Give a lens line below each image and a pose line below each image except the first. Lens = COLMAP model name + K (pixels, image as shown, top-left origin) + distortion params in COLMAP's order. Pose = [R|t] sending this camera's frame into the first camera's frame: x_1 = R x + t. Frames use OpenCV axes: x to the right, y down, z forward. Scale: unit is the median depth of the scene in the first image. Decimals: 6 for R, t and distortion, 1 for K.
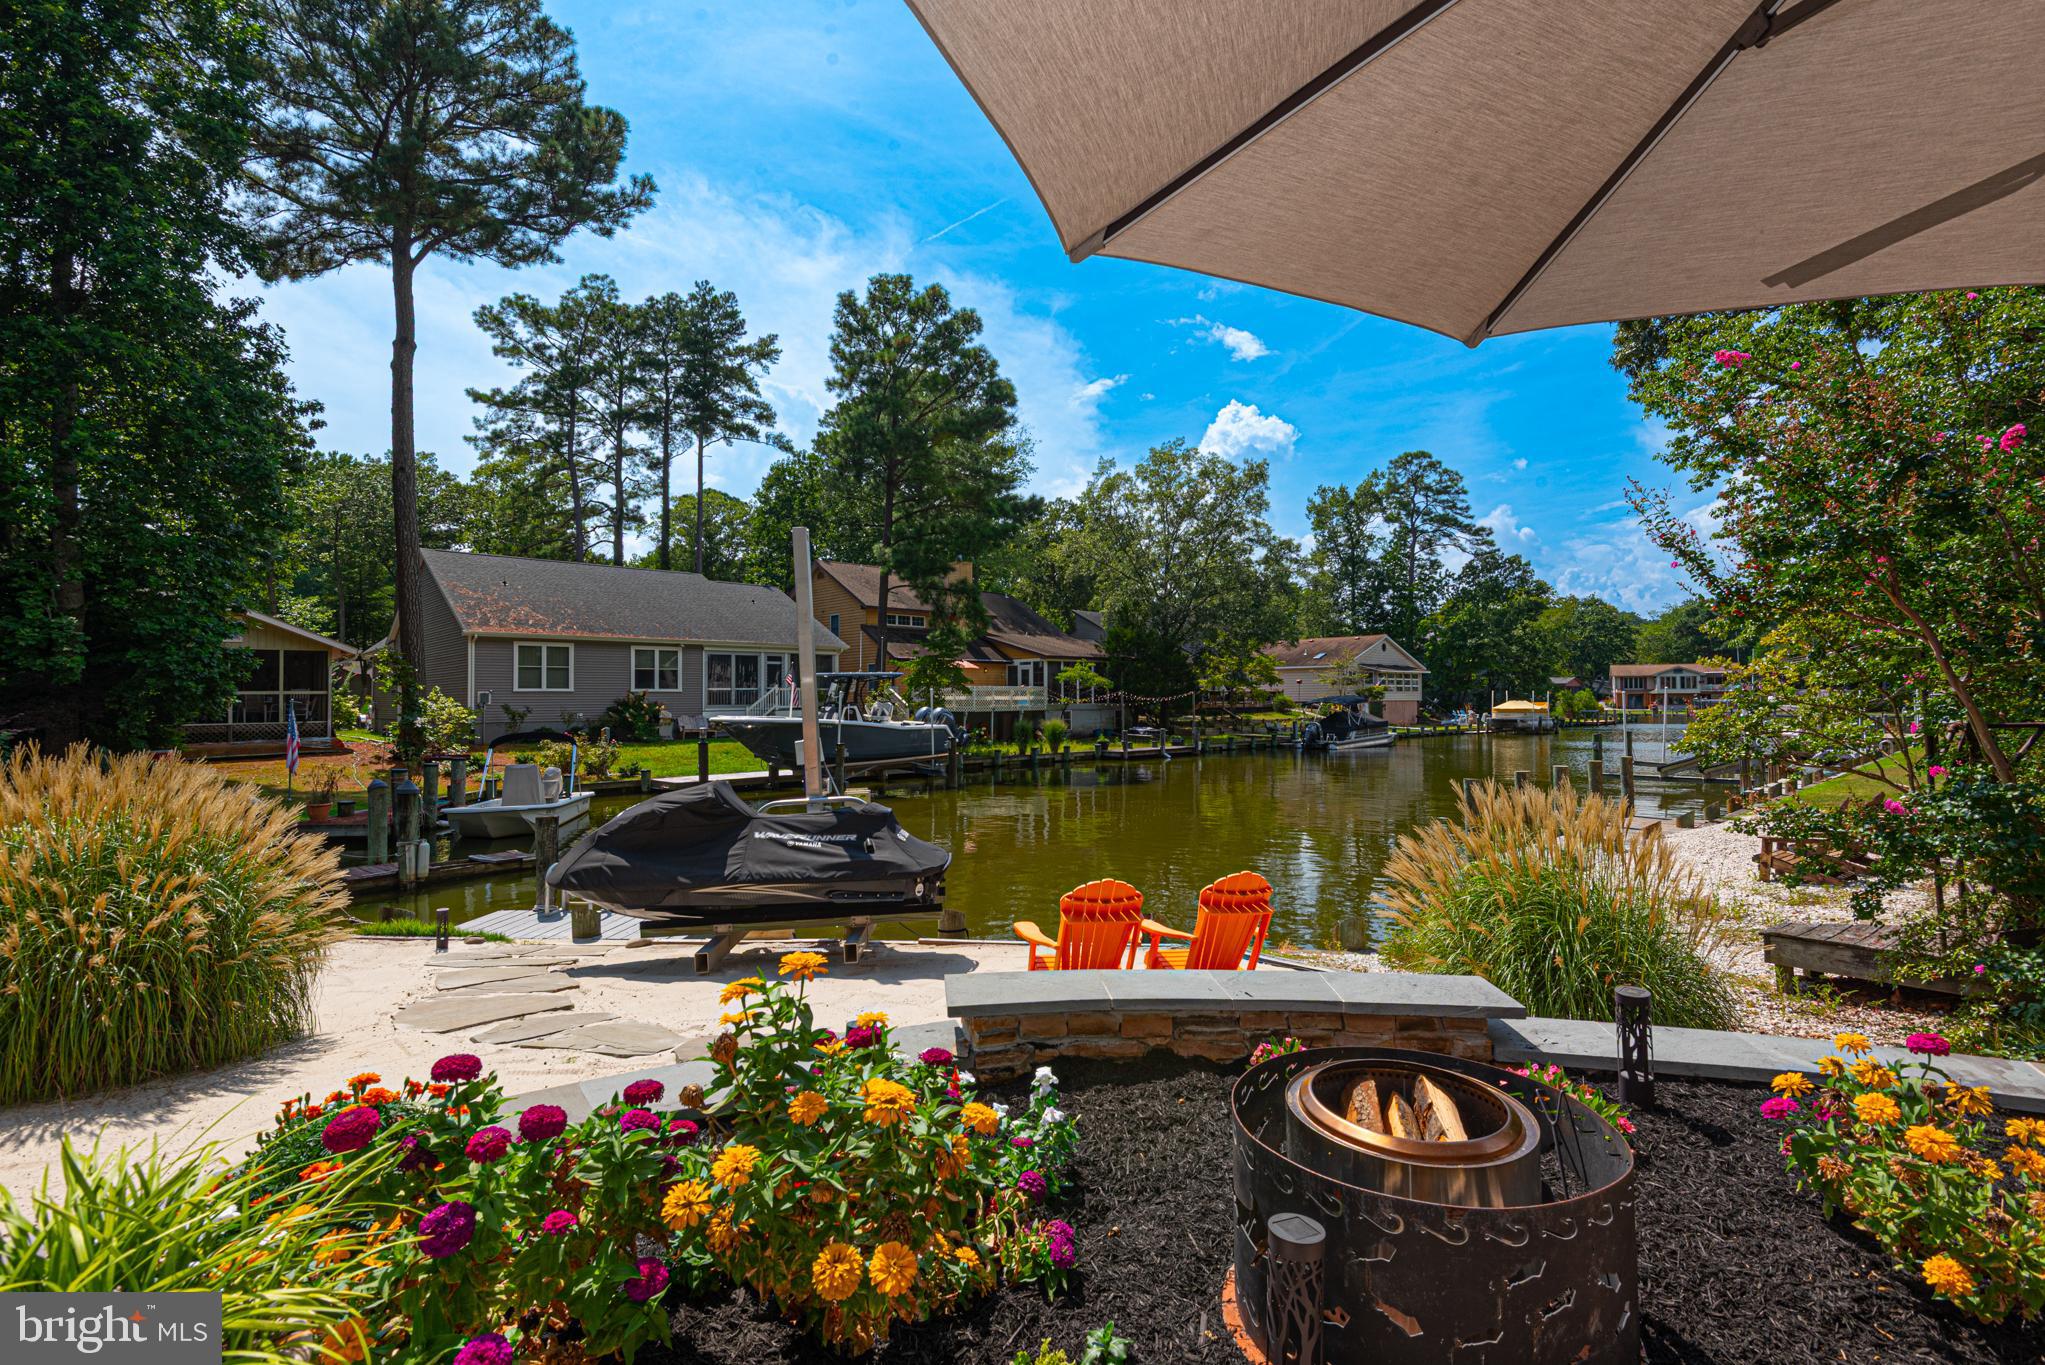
lens RADIAL K [[918.4, 0, 1026.8], [0, 918.4, 678.0], [0, 0, 1]] dist [0.050330, -0.032544]
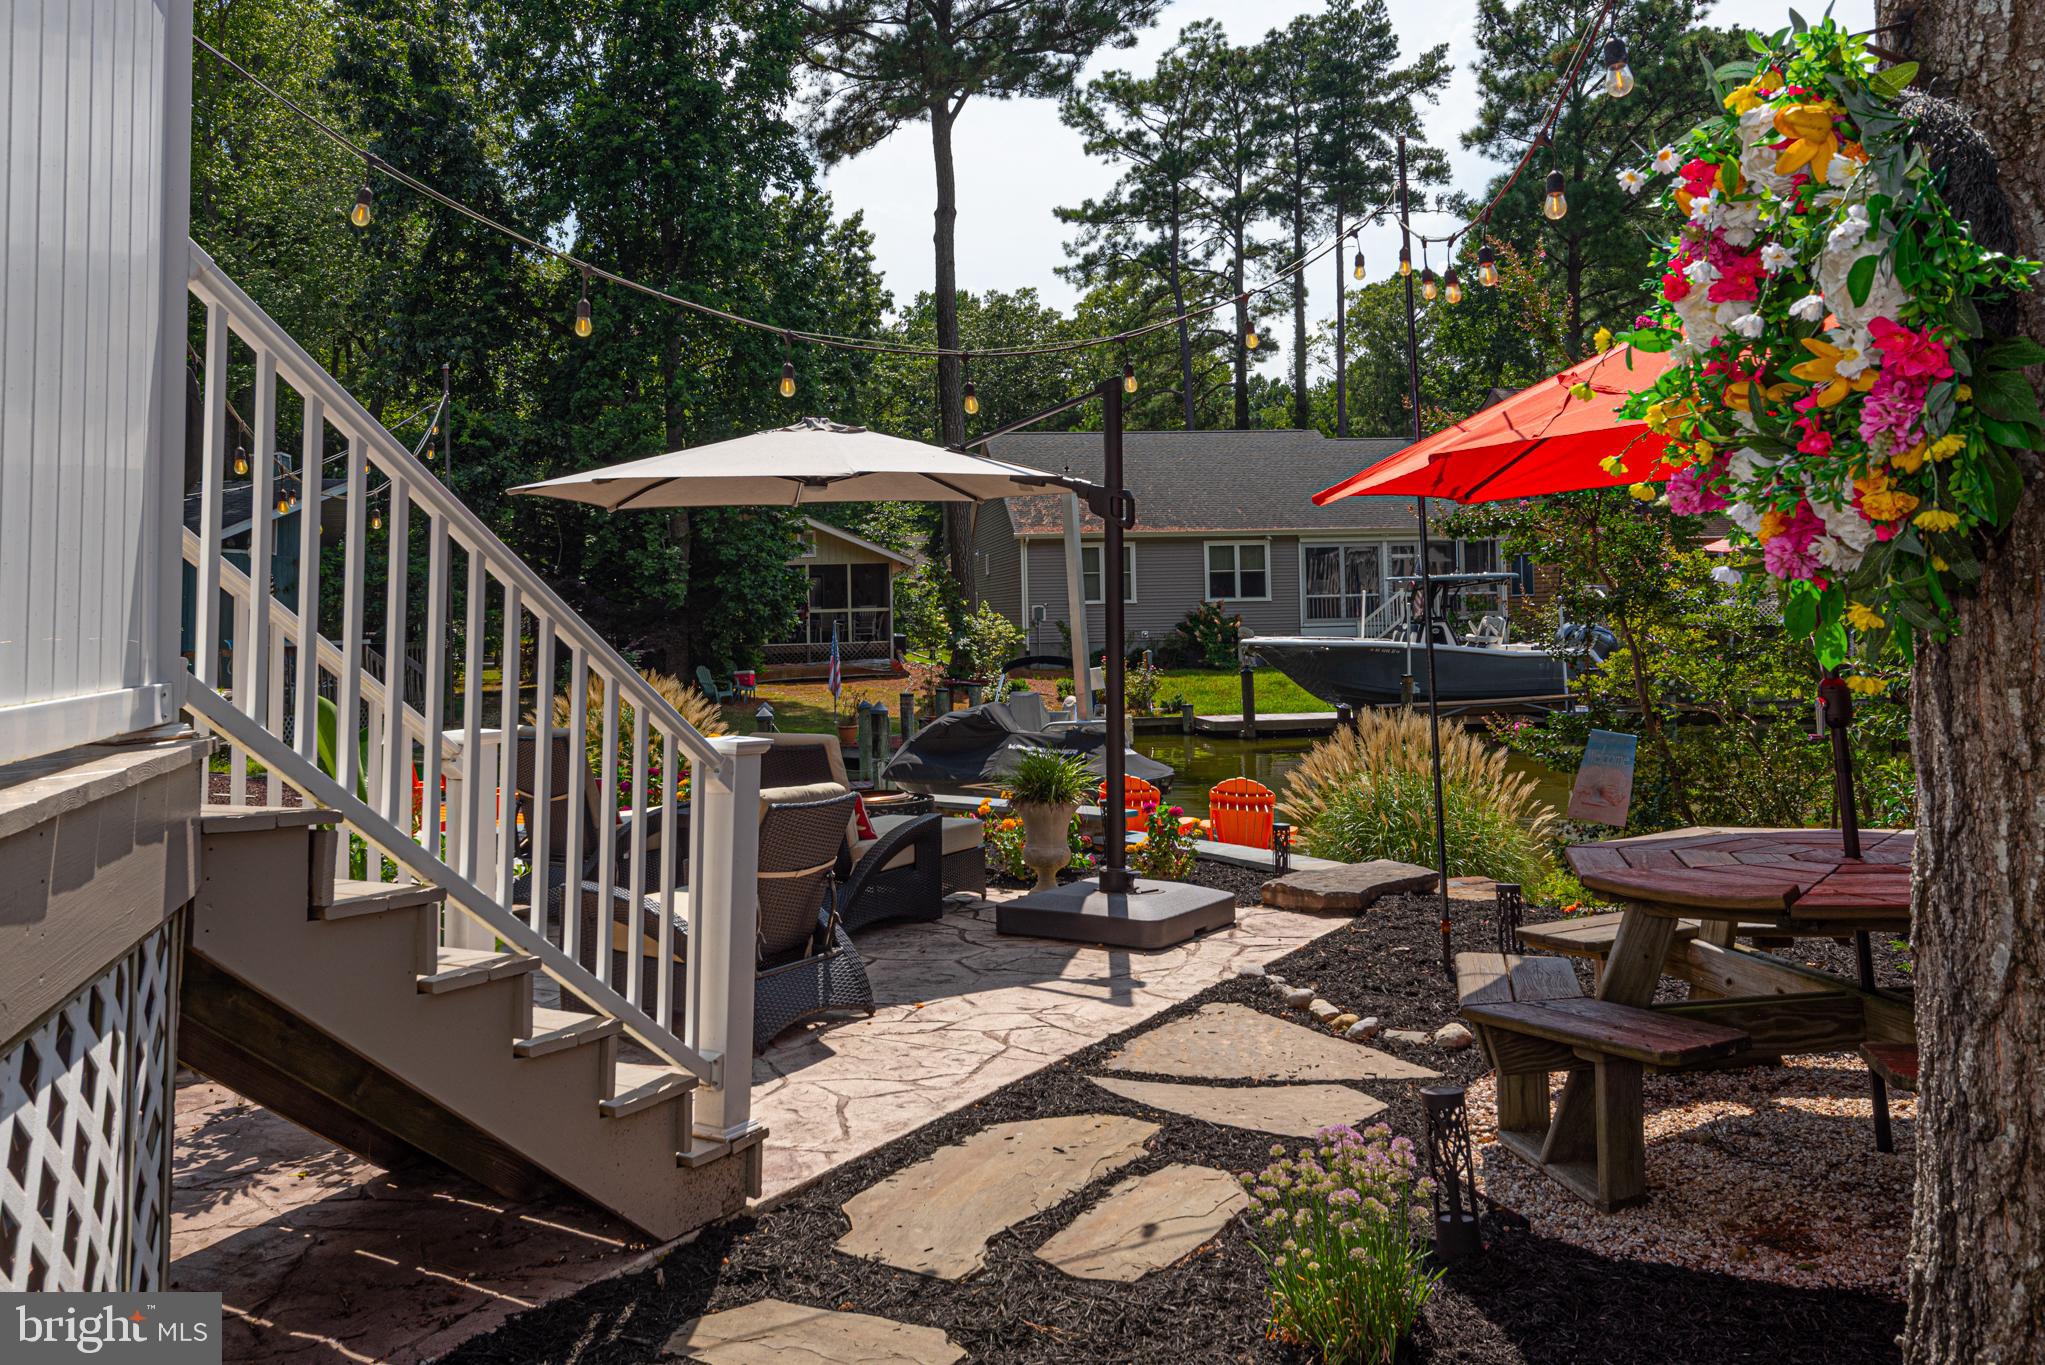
lens RADIAL K [[1601.9, 0, 969.7], [0, 1601.9, 541.8], [0, 0, 1]] dist [-0.006781, -0.001355]
pose [[0.798324, -0.035474, -0.601182, 0.128212], [0.028384, 0.999371, -0.021278, -0.007663], [0.601559, -0.000078, 0.798828, -0.097981]]
